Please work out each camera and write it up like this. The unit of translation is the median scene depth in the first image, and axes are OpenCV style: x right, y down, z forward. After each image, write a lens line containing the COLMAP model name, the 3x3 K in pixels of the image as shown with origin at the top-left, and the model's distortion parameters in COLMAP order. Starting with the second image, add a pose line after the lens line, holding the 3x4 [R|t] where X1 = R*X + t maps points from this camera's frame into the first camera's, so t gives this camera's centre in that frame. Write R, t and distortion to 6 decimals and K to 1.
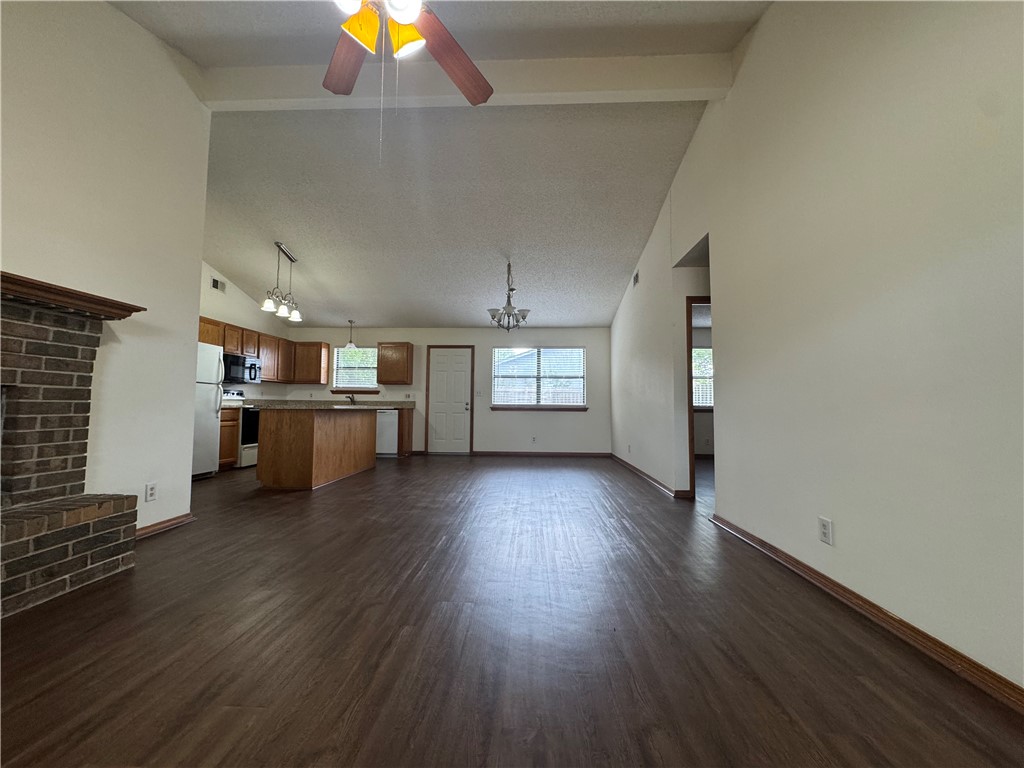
lens RADIAL K [[407.6, 0, 512.0], [0, 407.6, 384.0], [0, 0, 1]] dist [-0.001750, 0.000413]
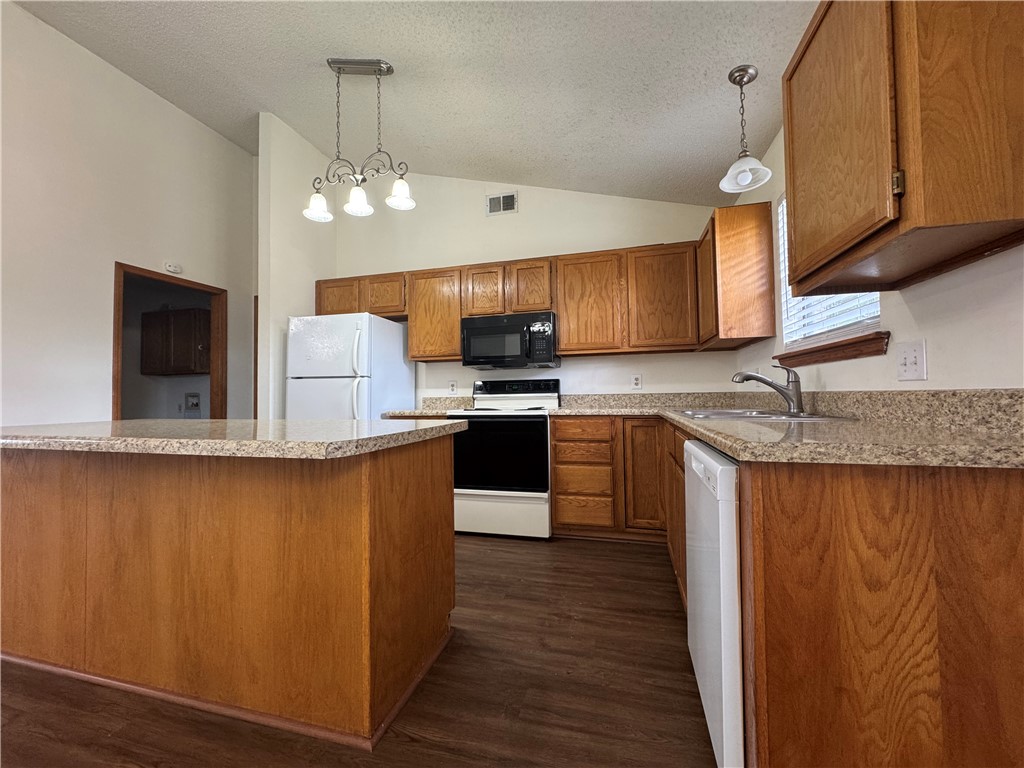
lens RADIAL K [[407.6, 0, 512.0], [0, 407.6, 384.0], [0, 0, 1]] dist [-0.001750, 0.000413]
pose [[-0.219681, -0.031887, -0.975051, -0.151281], [0.068503, 0.996494, -0.048022, 0.043422], [0.973164, -0.077344, -0.216727, 1.067713]]
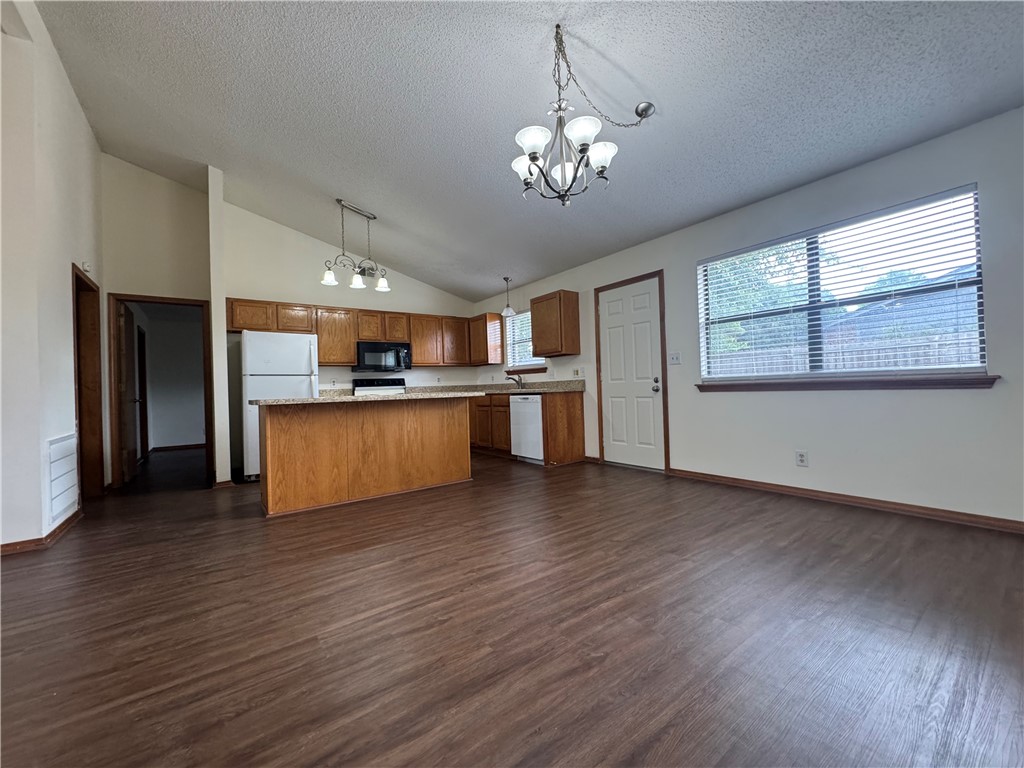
lens RADIAL K [[407.6, 0, 512.0], [0, 407.6, 384.0], [0, 0, 1]] dist [-0.001750, 0.000413]
pose [[0.624747, -0.038385, -0.779883, 0.231687], [0.083773, 0.996321, 0.018071, 0.033298], [0.776320, -0.076623, 0.625664, 0.611390]]
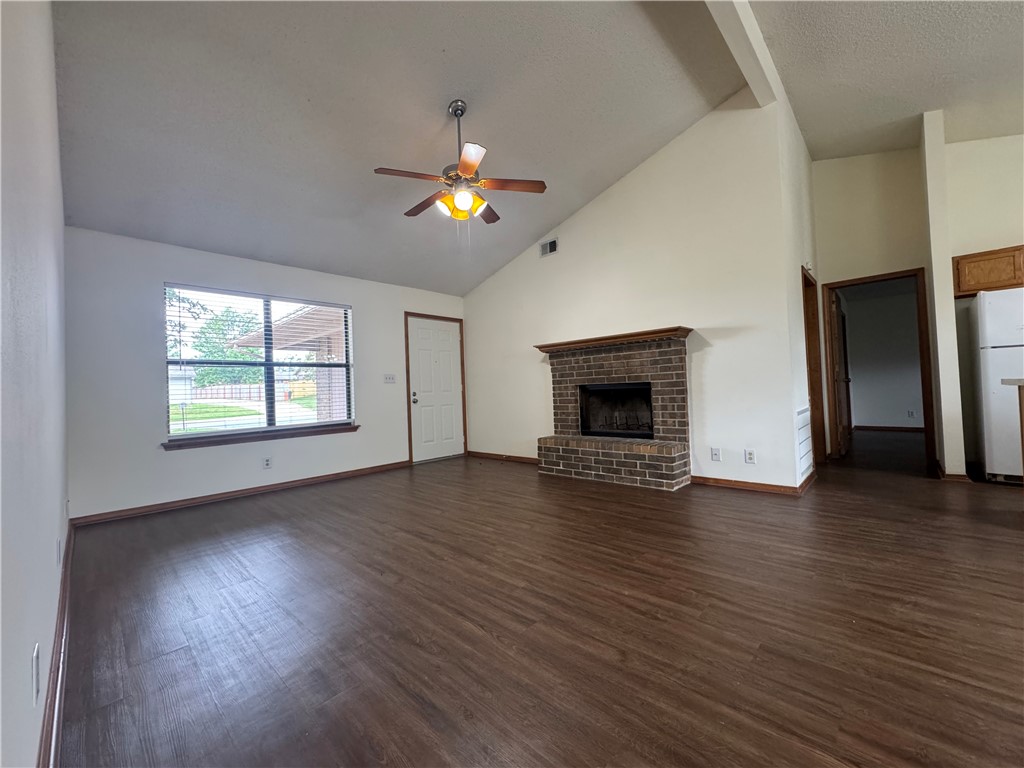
lens RADIAL K [[408.3, 0, 512.0], [0, 408.3, 384.0], [0, 0, 1]] dist [-0.005701, 0.000245]
pose [[-0.656473, 0.000485, -0.754349, 0.245104], [0.073930, 0.995227, -0.063697, 0.029494], [0.750718, -0.097584, -0.653376, 0.568738]]
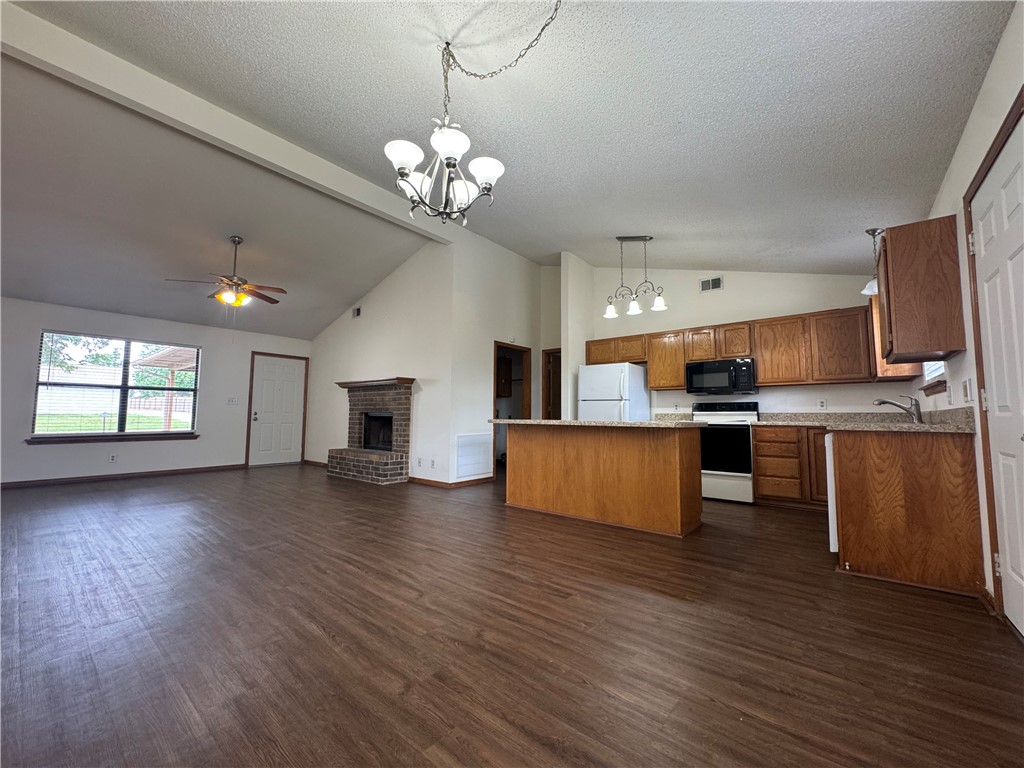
lens RADIAL K [[408.1, 0, 512.0], [0, 408.1, 384.0], [0, 0, 1]] dist [-0.002271, -0.000001]
pose [[-0.600824, -0.076861, -0.795678, 0.210593], [0.033213, 0.992107, -0.120916, 0.059817], [0.798691, -0.099076, -0.593529, 1.102504]]
